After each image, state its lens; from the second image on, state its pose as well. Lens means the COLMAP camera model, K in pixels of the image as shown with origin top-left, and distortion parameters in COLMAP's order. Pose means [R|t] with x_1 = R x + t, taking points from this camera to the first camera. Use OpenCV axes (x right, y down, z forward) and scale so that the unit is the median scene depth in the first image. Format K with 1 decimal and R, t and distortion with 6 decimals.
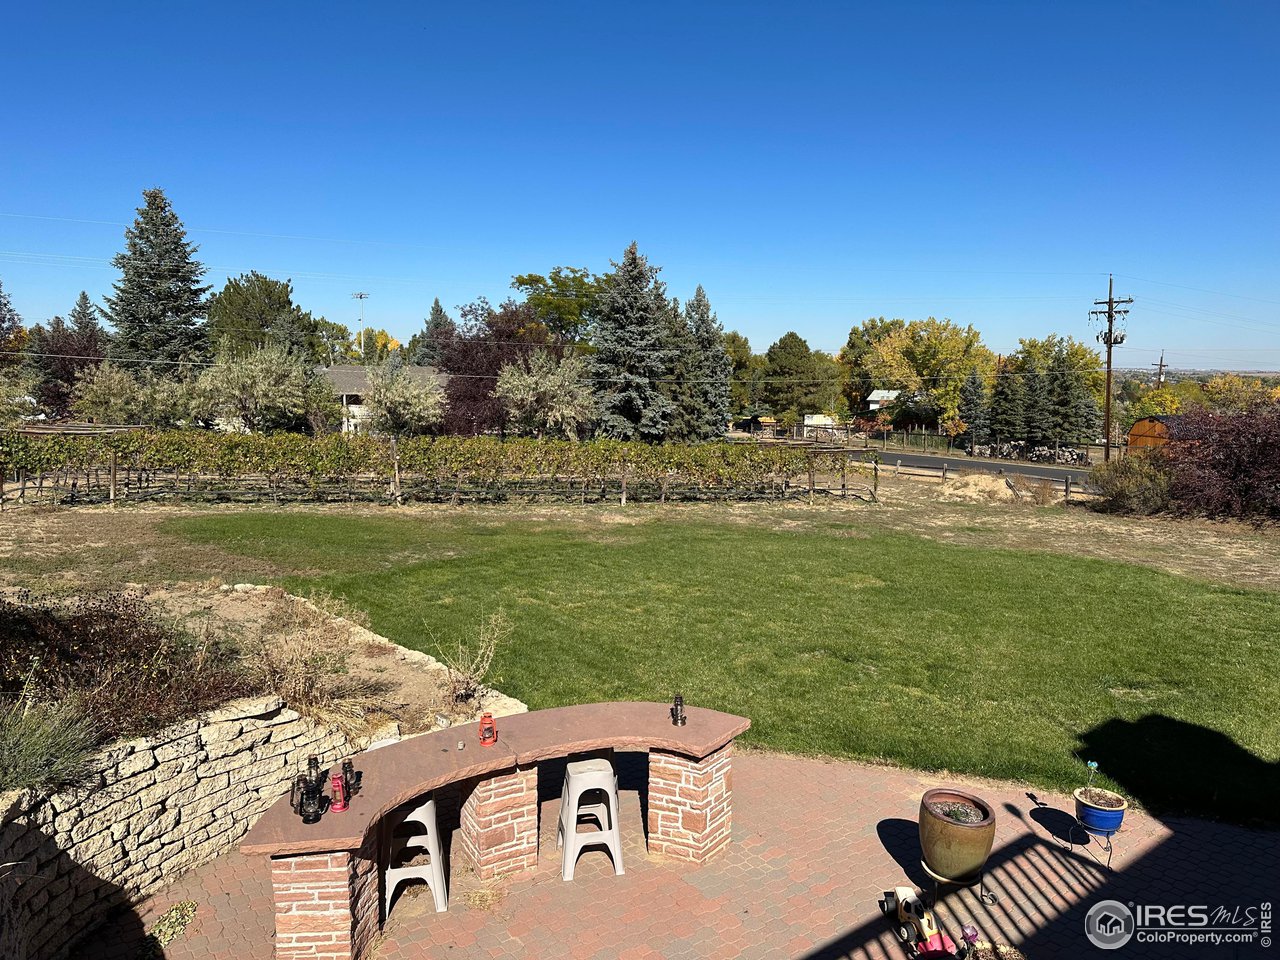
lens RADIAL K [[881.2, 0, 630.6], [0, 881.2, 475.8], [0, 0, 1]] dist [0.088819, -0.114130]
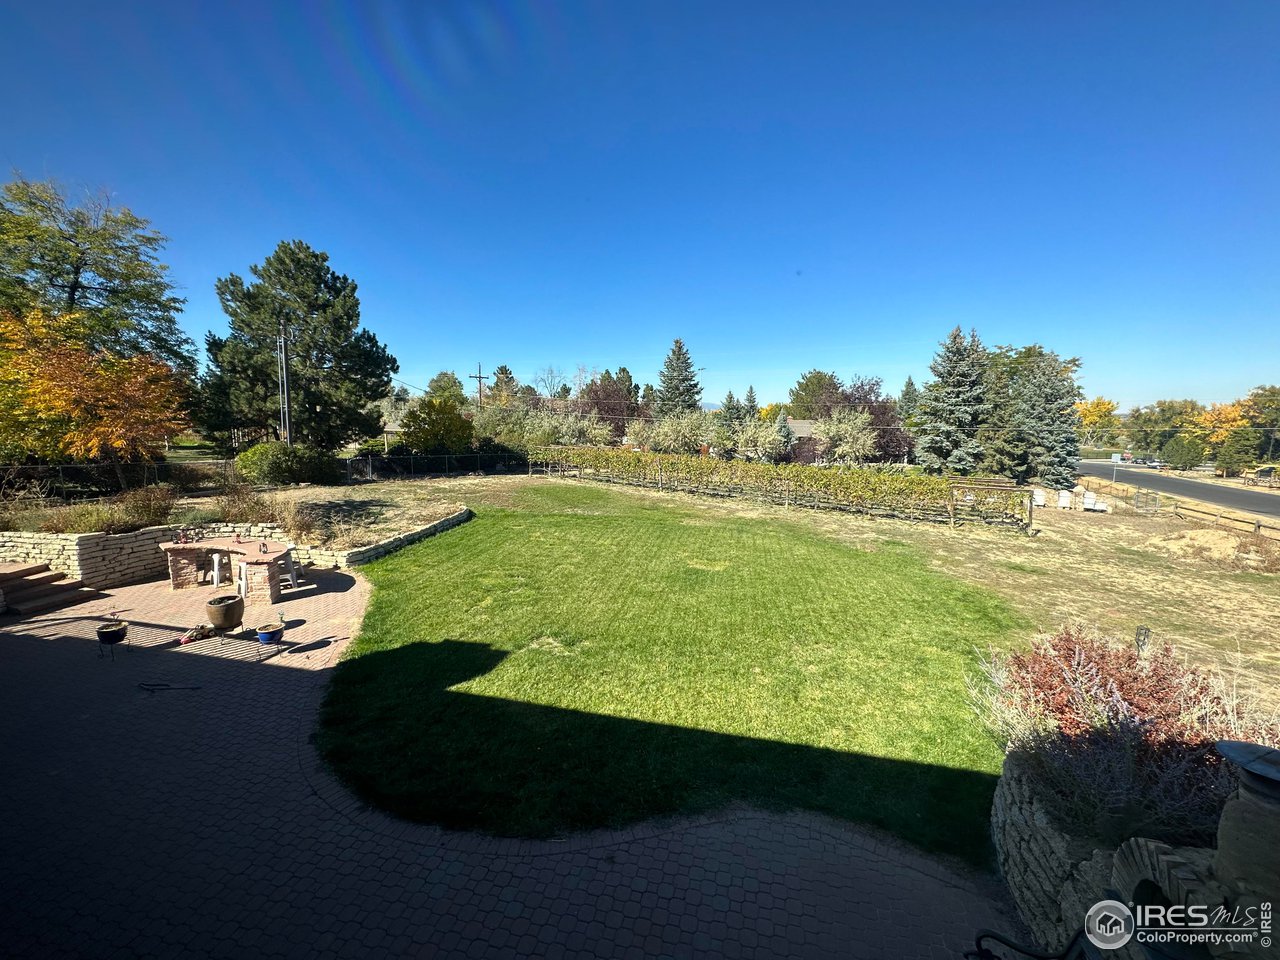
lens RADIAL K [[507.4, 0, 638.2], [0, 507.4, 482.0], [0, 0, 1]] dist [-0.008231, 0.003970]
pose [[0.632154, 0.084608, -0.770210, 0.311480], [-0.086730, 0.995500, 0.038173, -0.014366], [0.769974, 0.042669, 0.636647, 0.145313]]
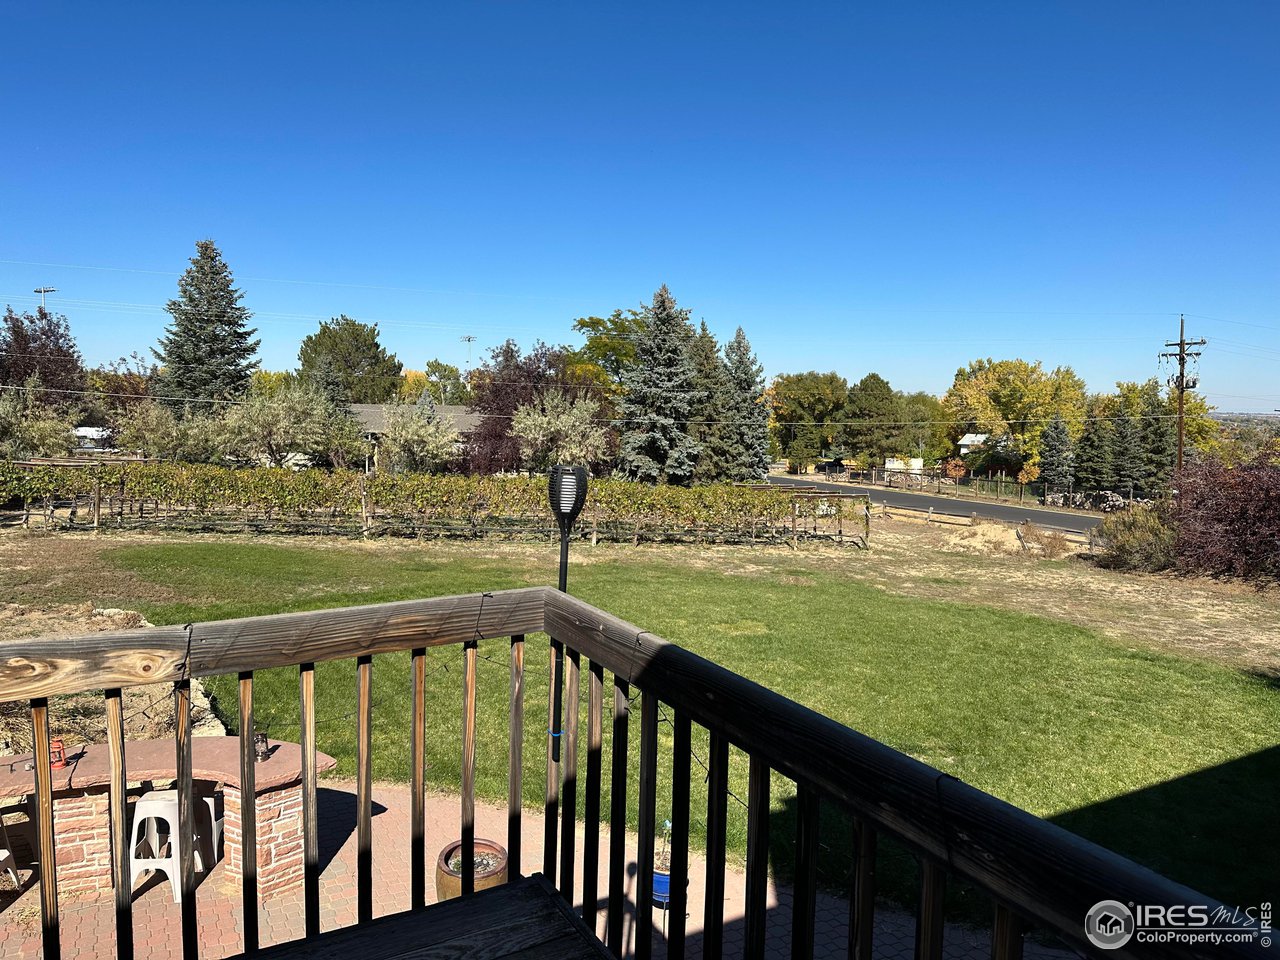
lens RADIAL K [[884.2, 0, 631.7], [0, 884.2, 476.2], [0, 0, 1]] dist [0.085751, -0.097297]
pose [[0.992226, 0.018101, -0.123123, 0.096716], [-0.023613, 0.998776, -0.043460, -0.001364], [0.122186, 0.046029, 0.991439, 0.002867]]
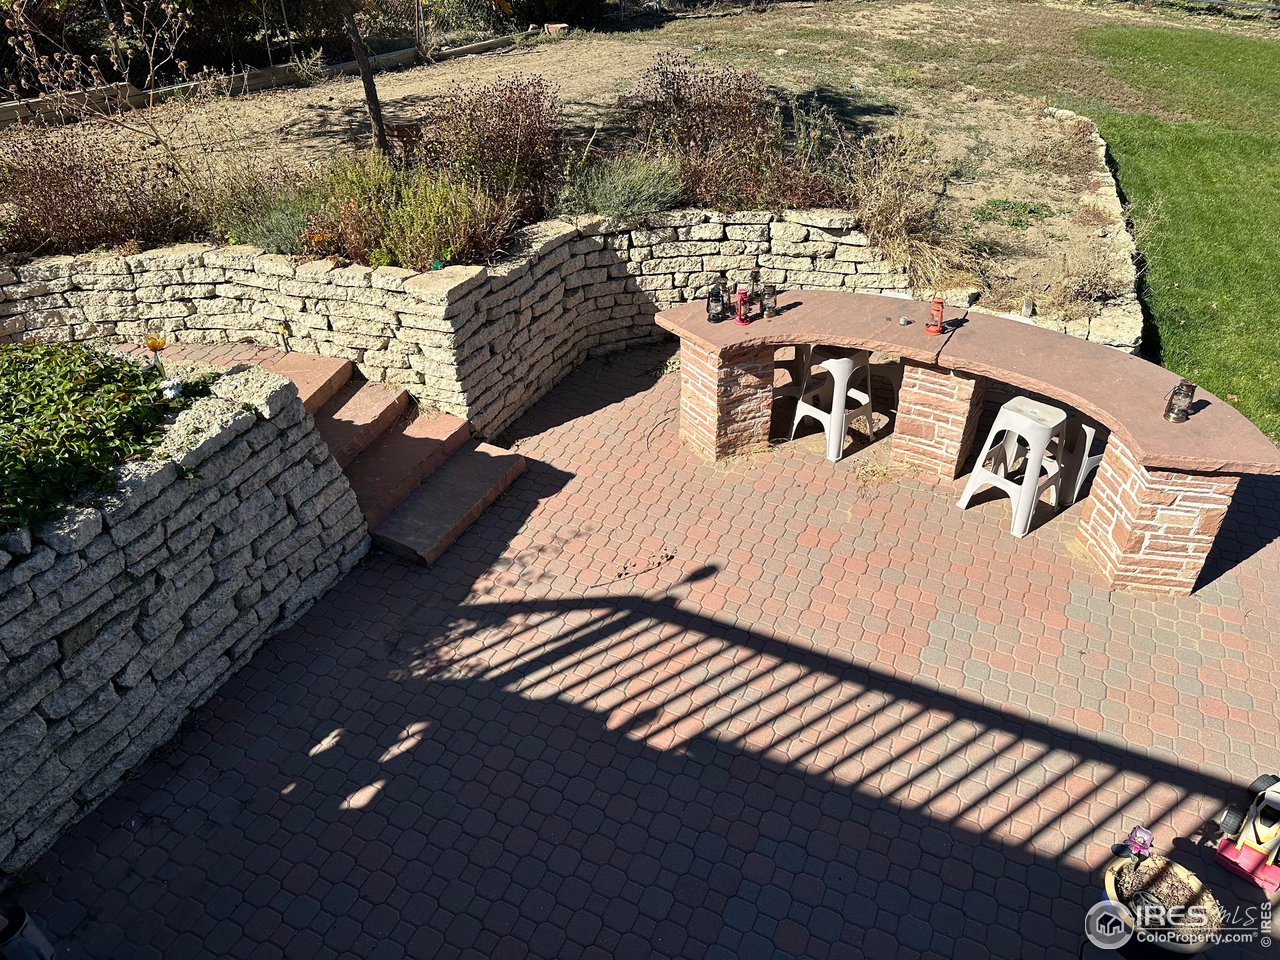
lens RADIAL K [[871.3, 0, 640.0], [0, 871.3, 480.0], [0, 0, 1]] dist [0.090408, -0.080382]
pose [[0.469168, 0.502692, -0.726073, 0.062859], [-0.079770, 0.842941, 0.532059, -0.002156], [0.879499, -0.191706, 0.435581, 0.052368]]
